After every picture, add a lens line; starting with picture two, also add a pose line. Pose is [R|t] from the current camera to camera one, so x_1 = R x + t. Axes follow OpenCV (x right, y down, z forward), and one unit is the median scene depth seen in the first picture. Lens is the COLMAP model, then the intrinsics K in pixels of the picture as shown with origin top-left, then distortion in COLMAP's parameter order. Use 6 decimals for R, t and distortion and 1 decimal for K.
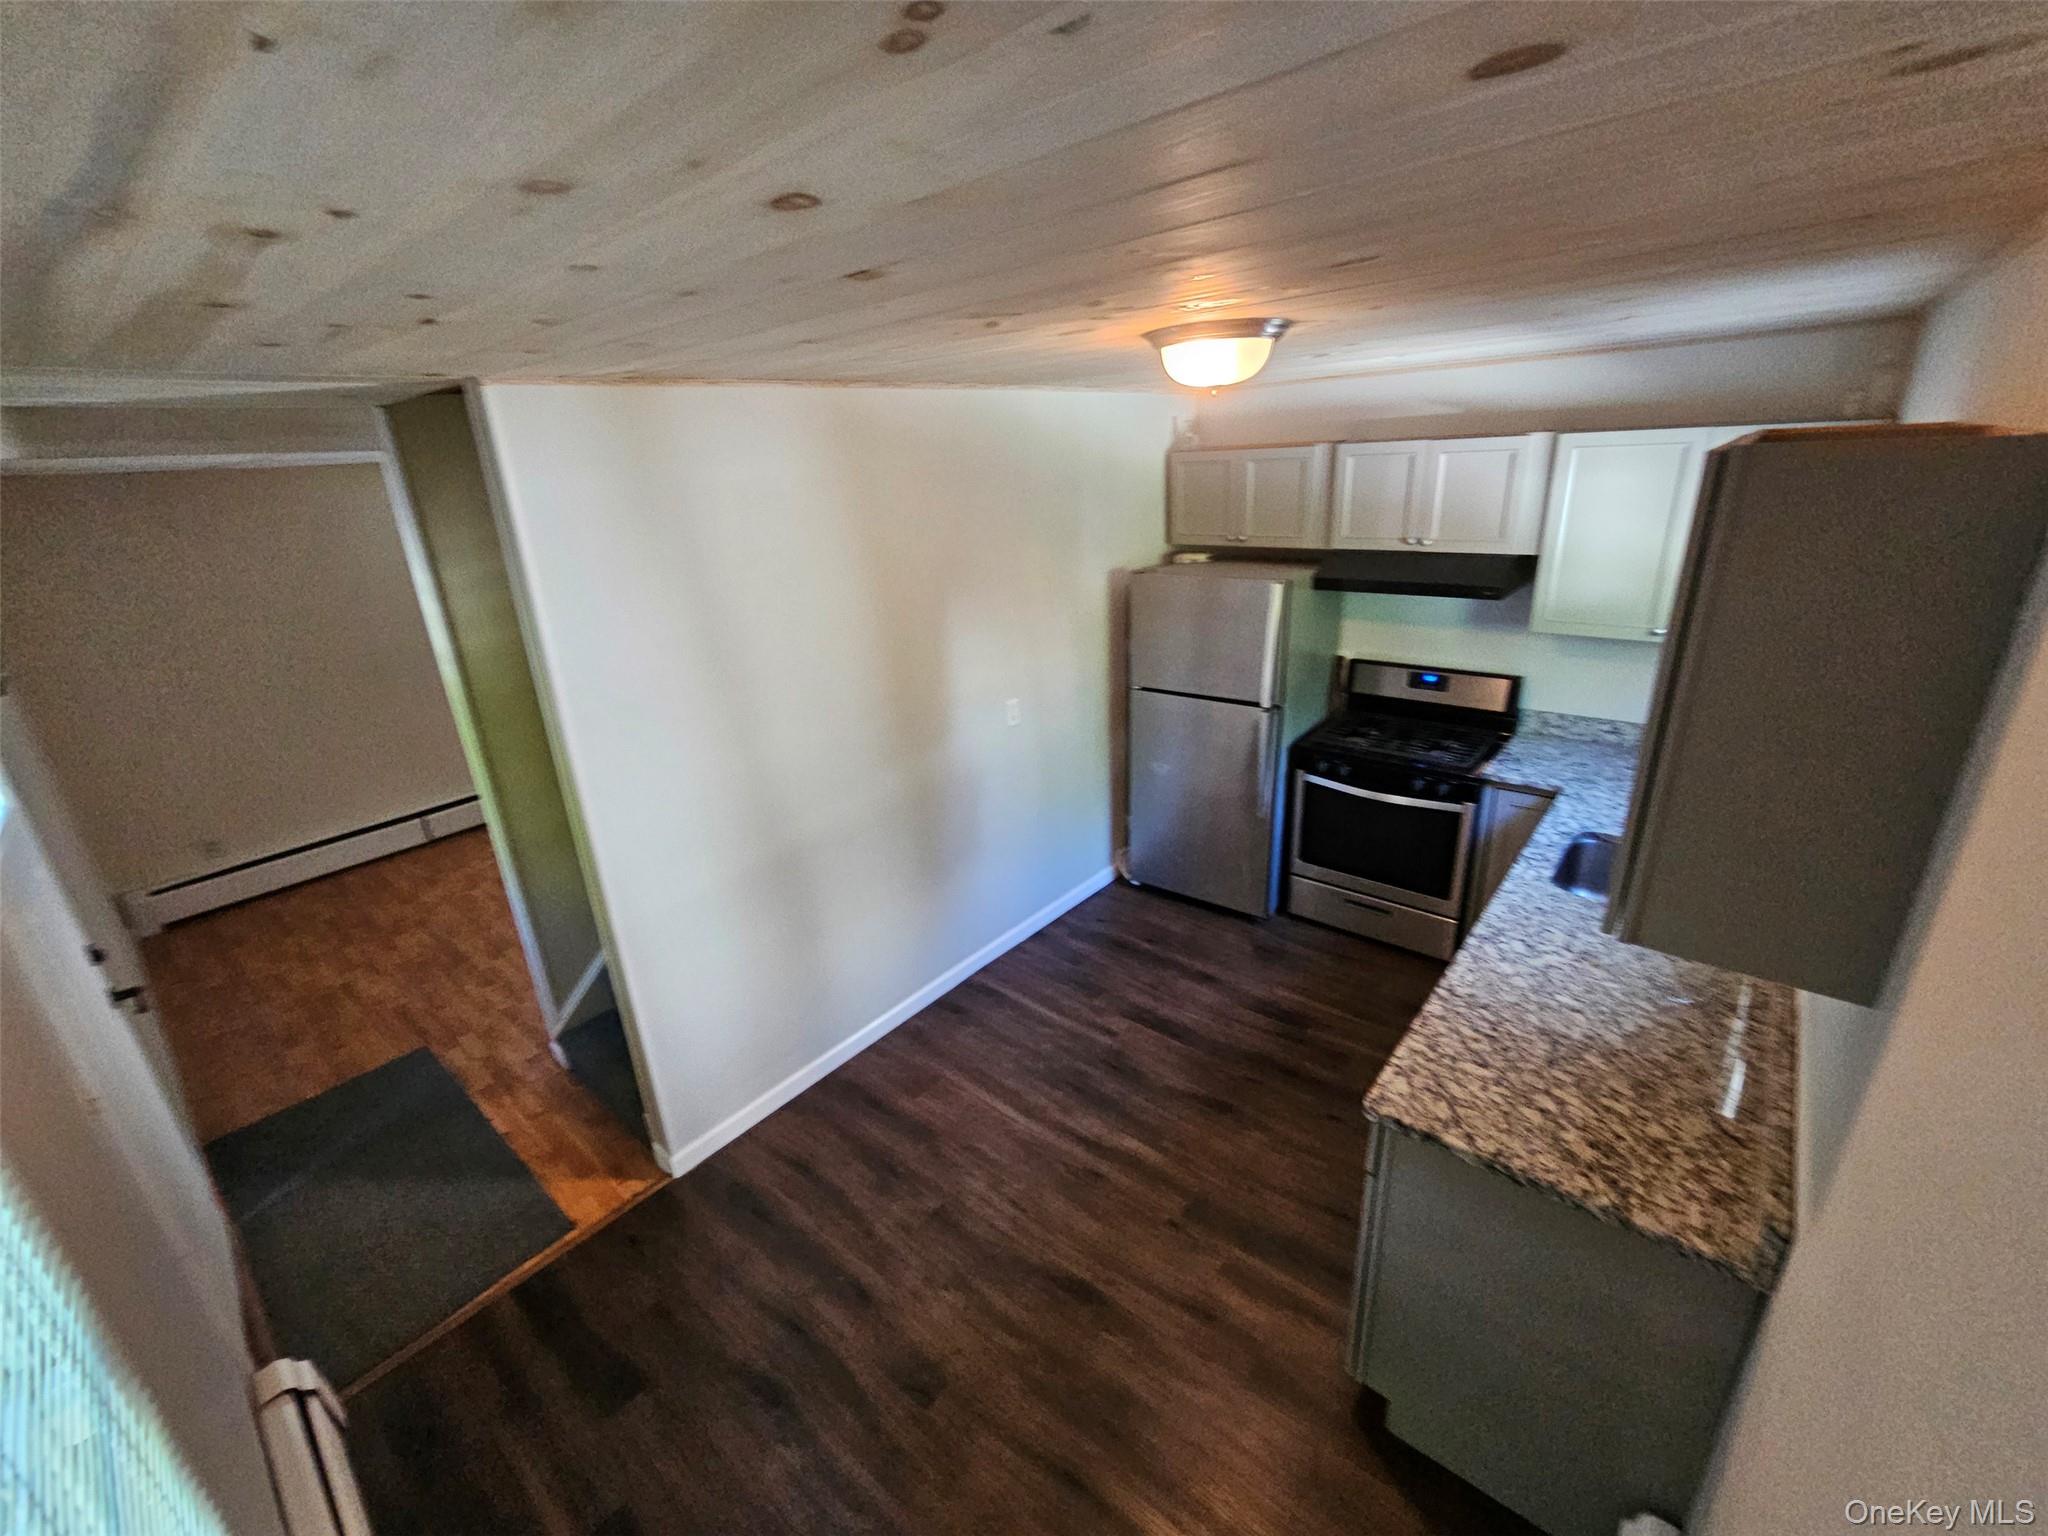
lens RADIAL K [[846.5, 0, 1020.8], [0, 846.5, 769.6], [0, 0, 1]] dist [-0.006580, 0.000352]
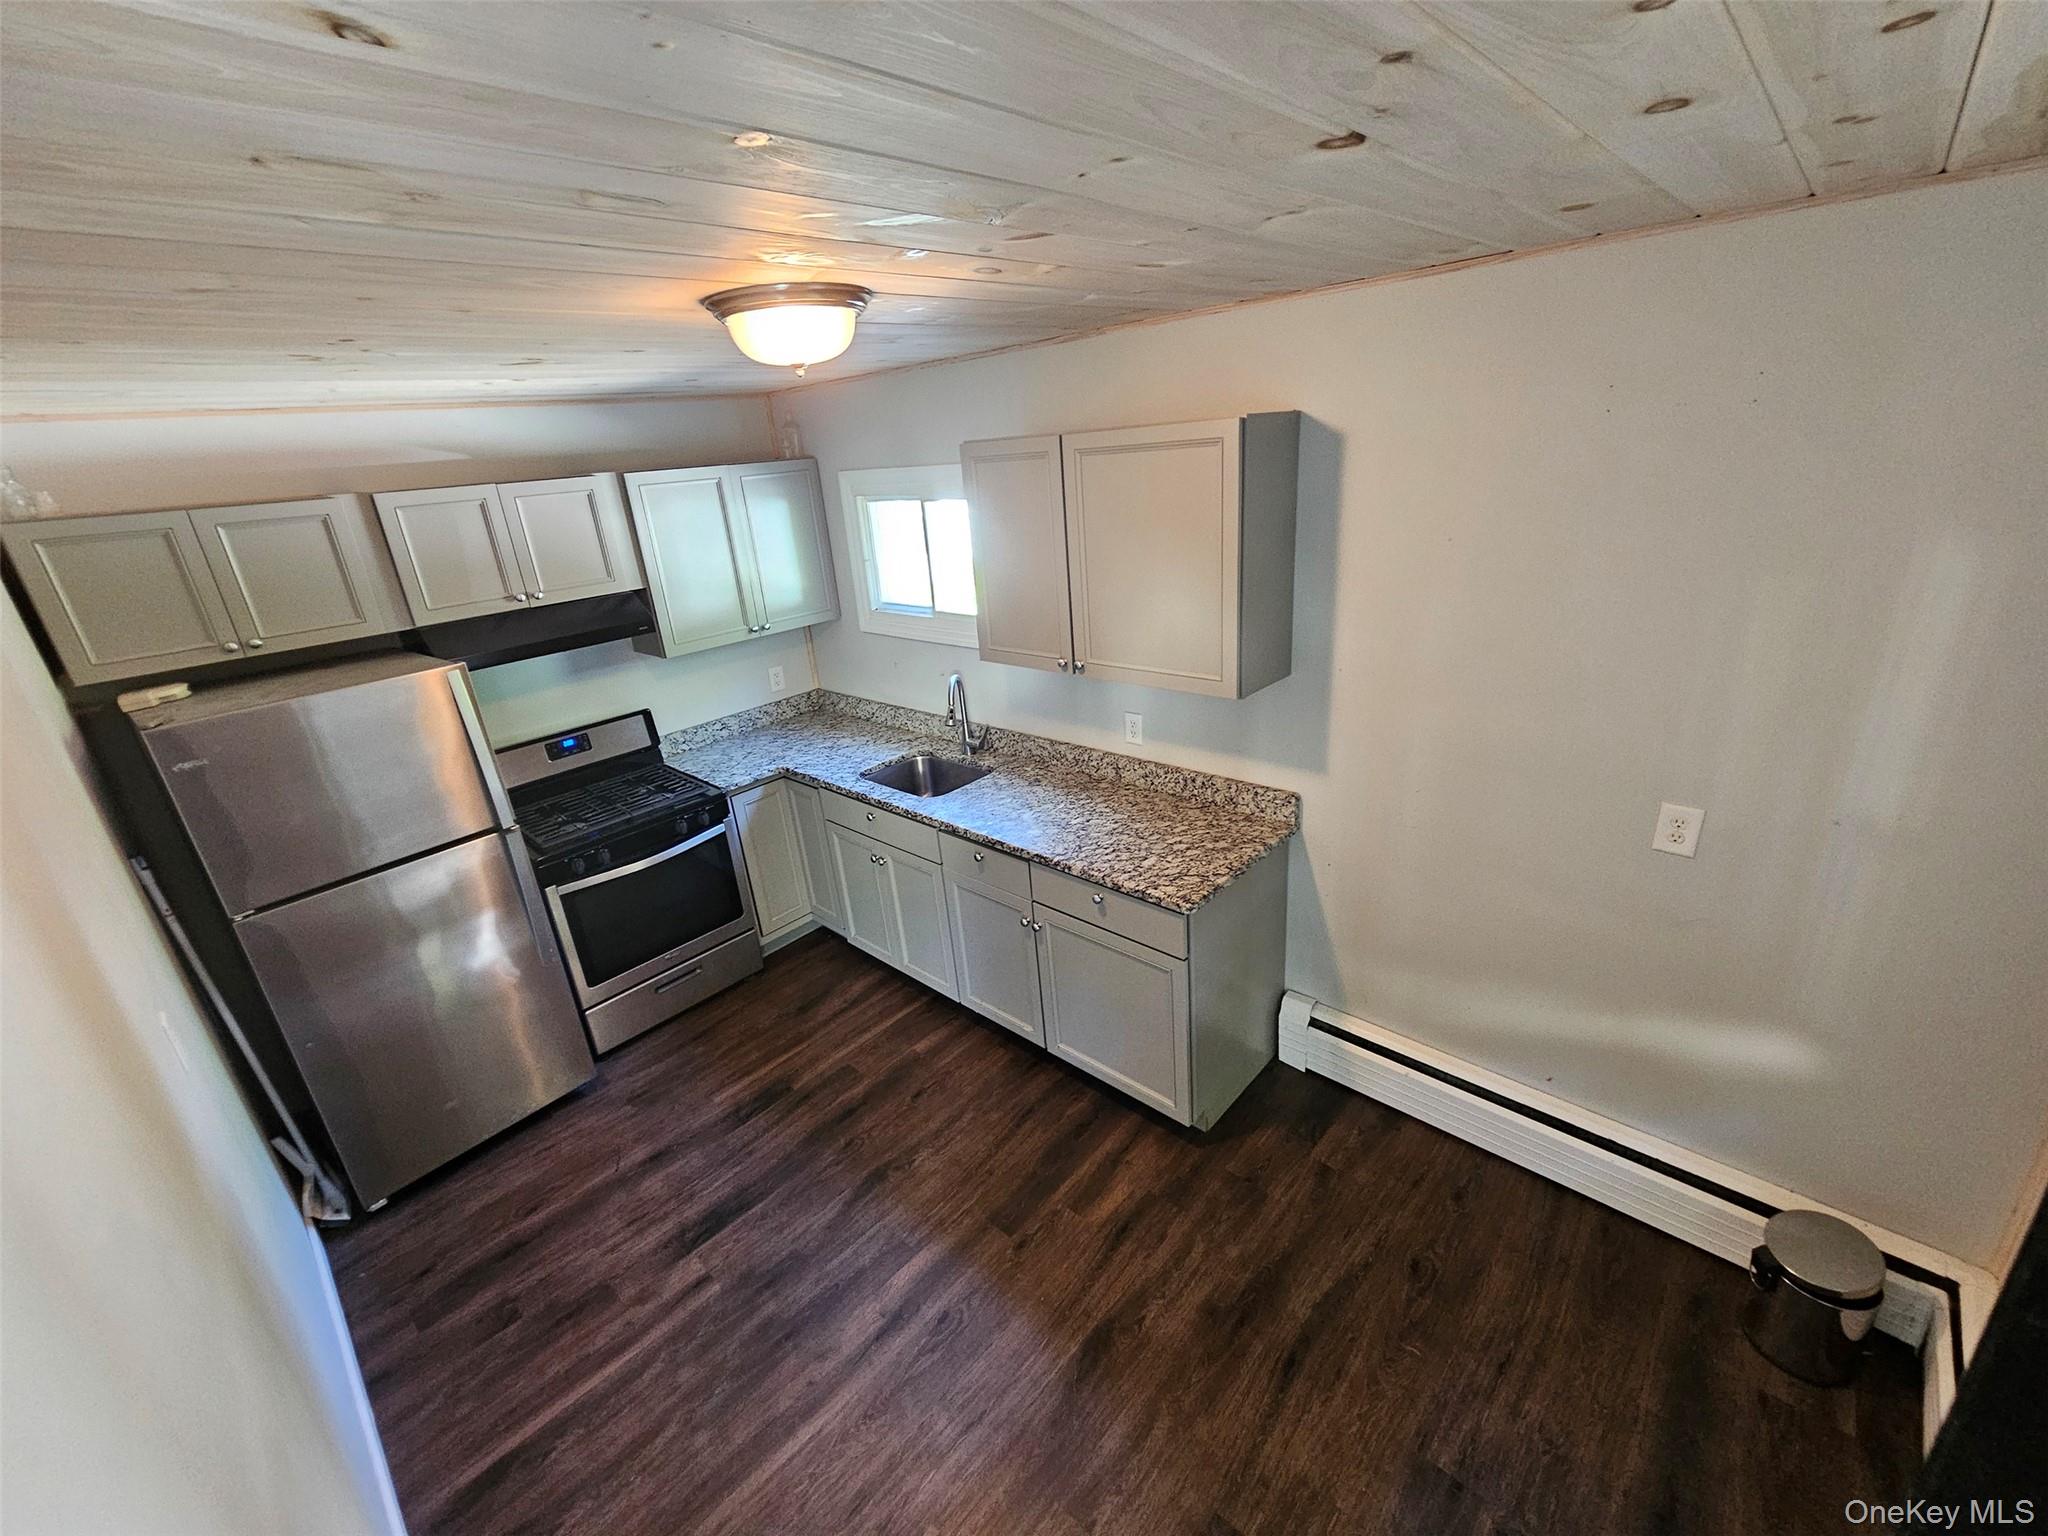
lens RADIAL K [[846.5, 0, 1027.3], [0, 846.5, 764.6], [0, 0, 1]] dist [-0.006580, 0.000352]
pose [[0.047516, -0.306740, 0.950607, -0.417818], [0.421997, 0.868745, 0.259231, -0.131830], [-0.905351, 0.388836, 0.170722, 0.465749]]
